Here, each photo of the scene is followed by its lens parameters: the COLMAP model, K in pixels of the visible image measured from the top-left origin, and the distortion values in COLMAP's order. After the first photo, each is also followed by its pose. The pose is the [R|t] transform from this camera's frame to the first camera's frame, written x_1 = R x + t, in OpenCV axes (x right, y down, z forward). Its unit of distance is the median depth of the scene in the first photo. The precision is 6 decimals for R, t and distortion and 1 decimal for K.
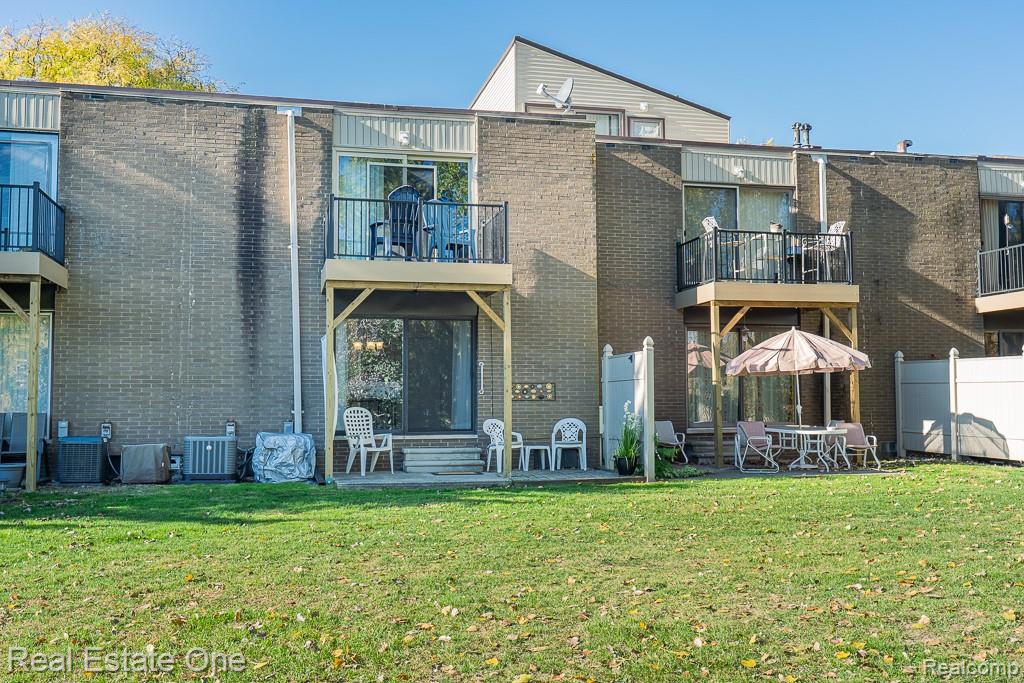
lens RADIAL K [[1017.2, 0, 512.0], [0, 1017.2, 341.5], [0, 0, 1]] dist [0.001497, 0.000908]
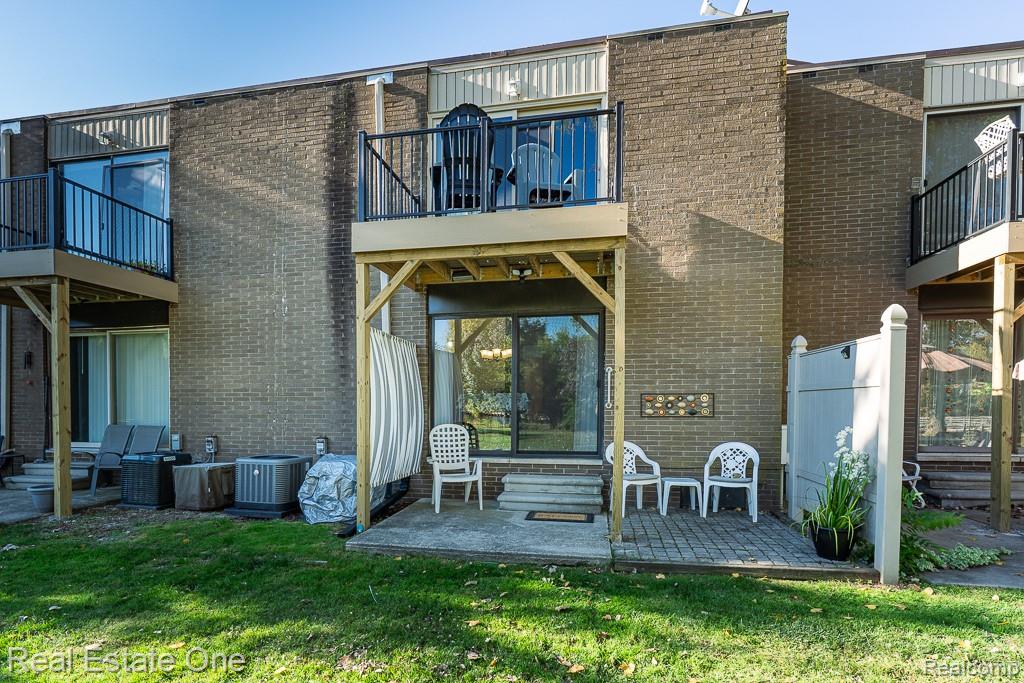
lens RADIAL K [[475.1, 0, 510.6], [0, 475.1, 419.9], [0, 0, 1]] dist [-0.003724, 0.000209]
pose [[0.908288, 0.018448, -0.417938, 0.056088], [0.024210, 0.995035, 0.096536, 0.024806], [0.417644, -0.097801, 0.903332, 0.670518]]
